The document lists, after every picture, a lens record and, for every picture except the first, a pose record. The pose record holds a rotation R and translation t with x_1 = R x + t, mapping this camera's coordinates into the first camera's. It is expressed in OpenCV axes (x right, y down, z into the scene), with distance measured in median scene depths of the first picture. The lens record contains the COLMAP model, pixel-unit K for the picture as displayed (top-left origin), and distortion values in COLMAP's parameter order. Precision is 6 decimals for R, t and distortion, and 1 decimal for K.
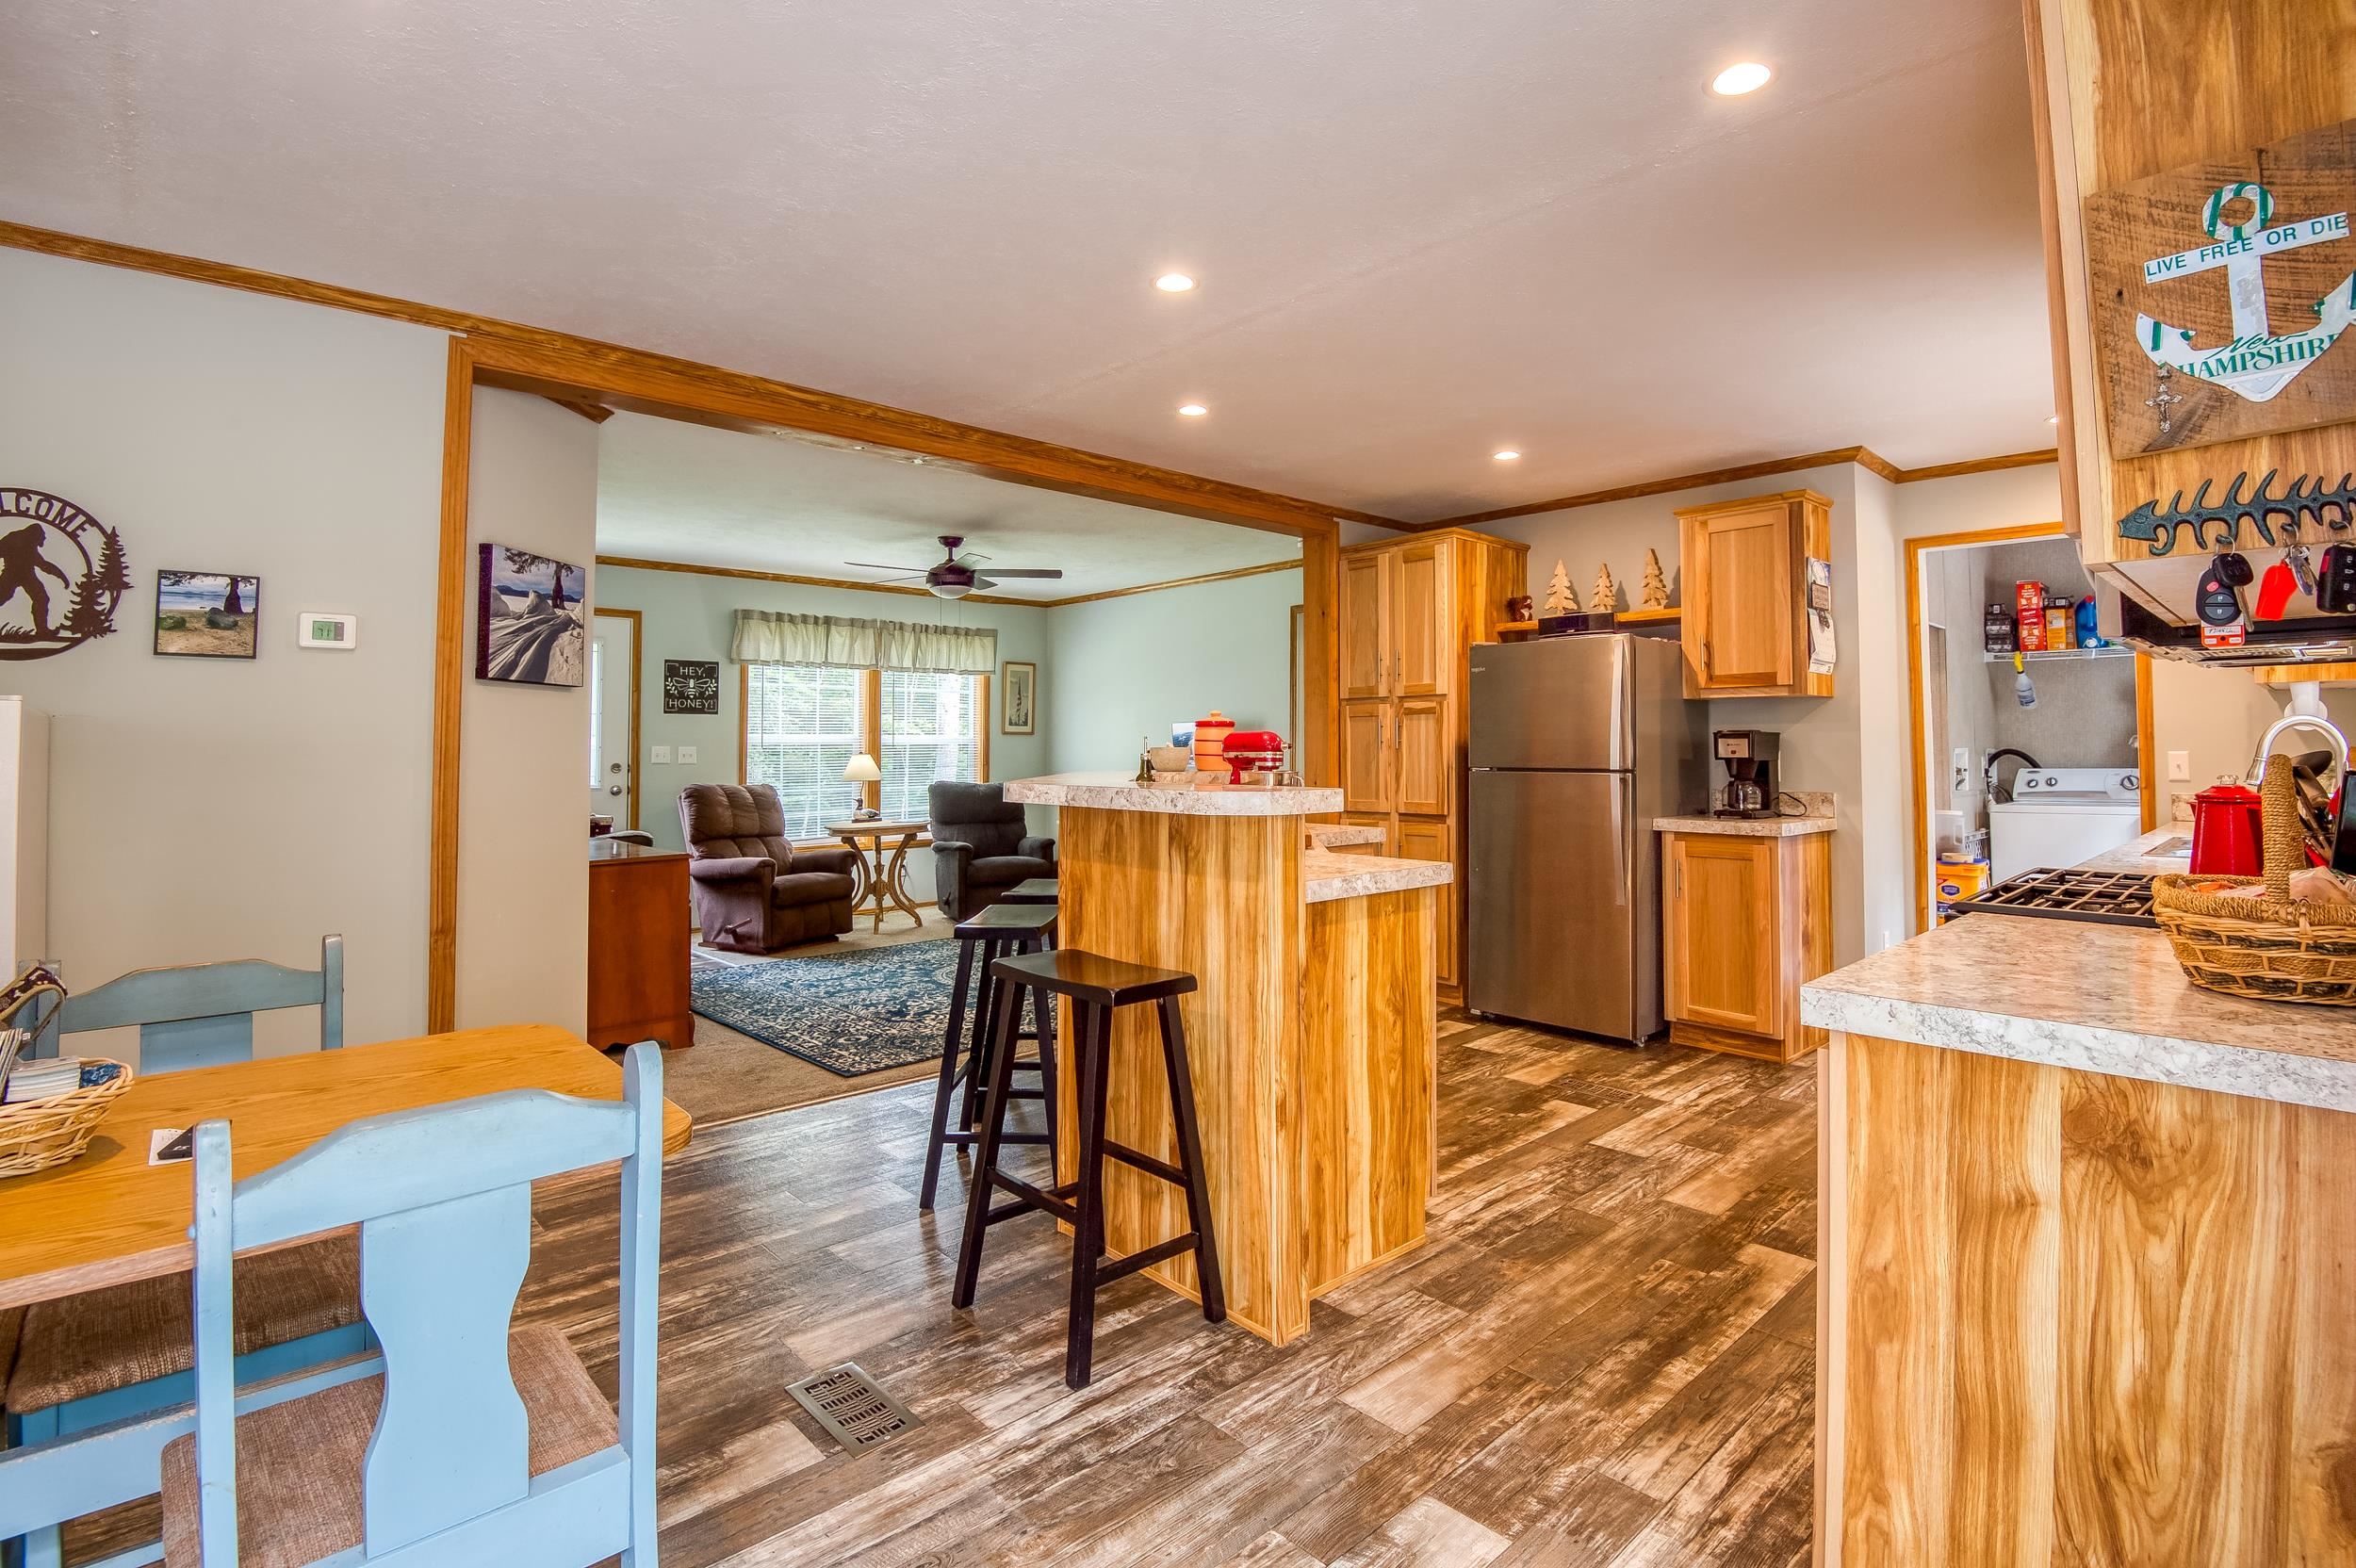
lens RADIAL K [[1135.4, 0, 1197.9], [0, 1135.4, 710.8], [0, 0, 1]] dist [-0.036412, -0.001525]
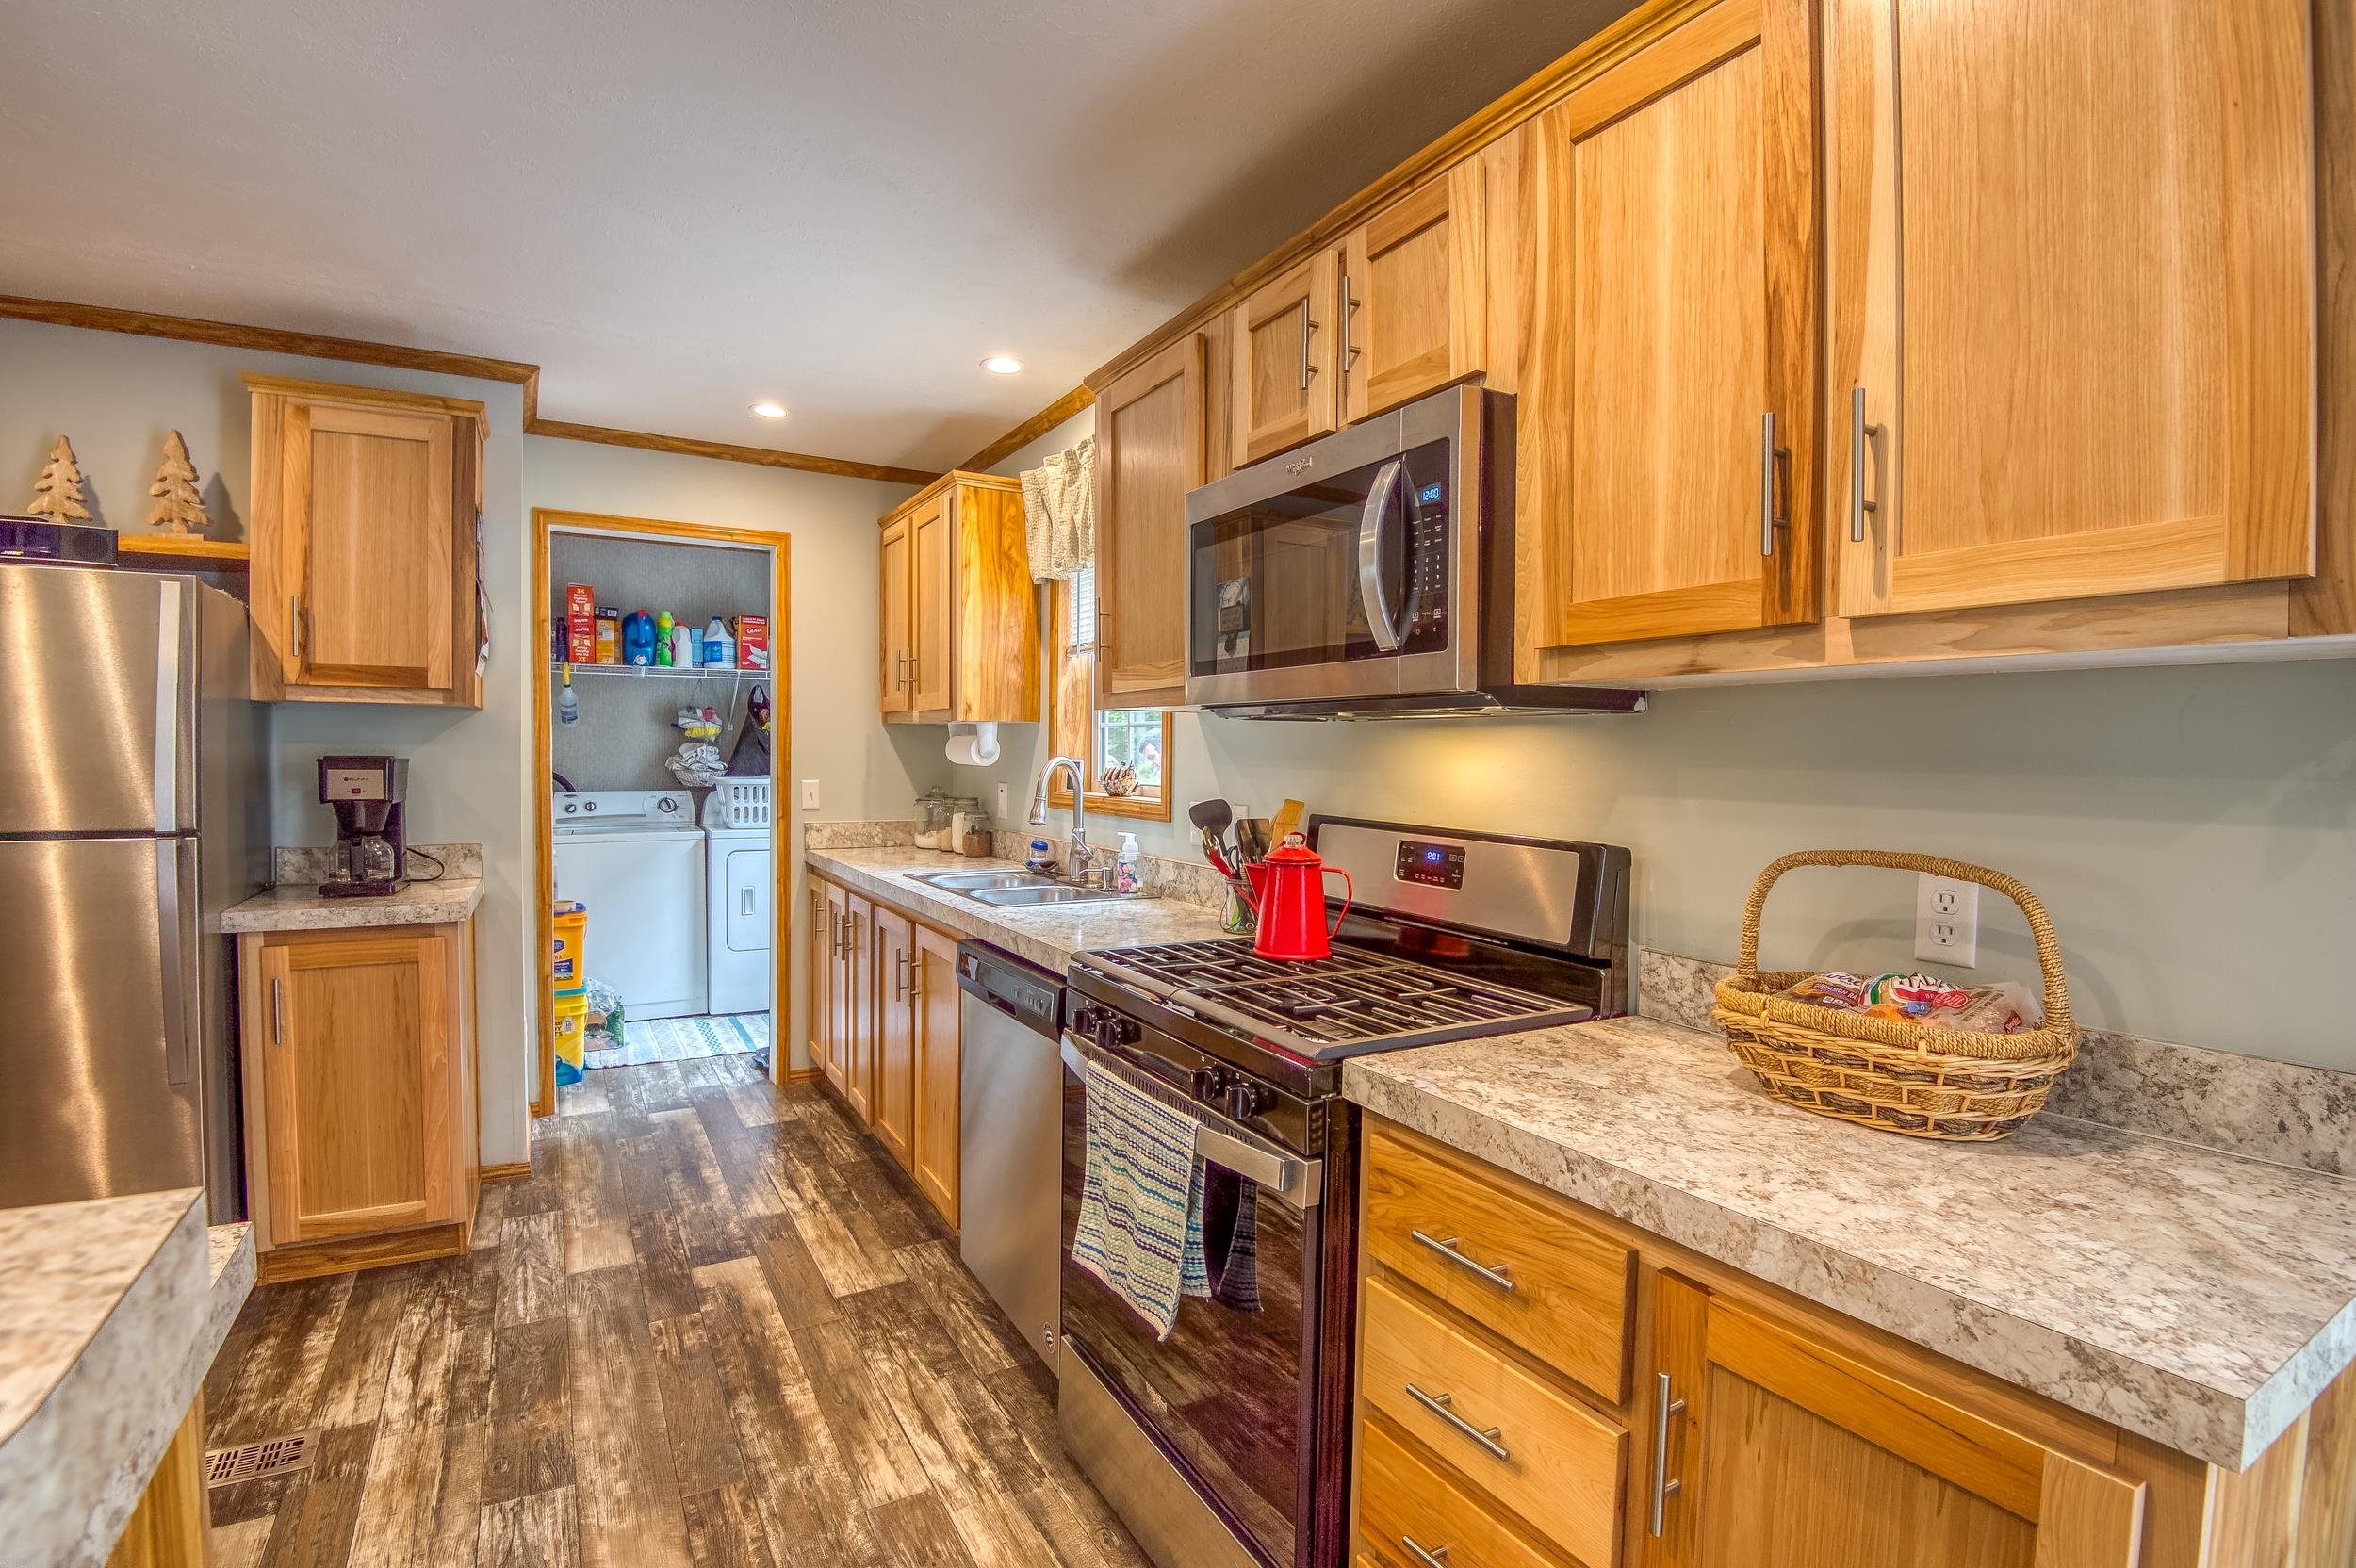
lens RADIAL K [[1100.2, 0, 1187.0], [0, 1100.2, 784.7], [0, 0, 1]] dist [-0.008119, -0.019726]
pose [[0.229897, -0.018946, 0.973031, -0.006475], [-0.047064, 0.998424, 0.030560, -0.005956], [-0.972076, -0.052820, 0.228643, 0.359625]]
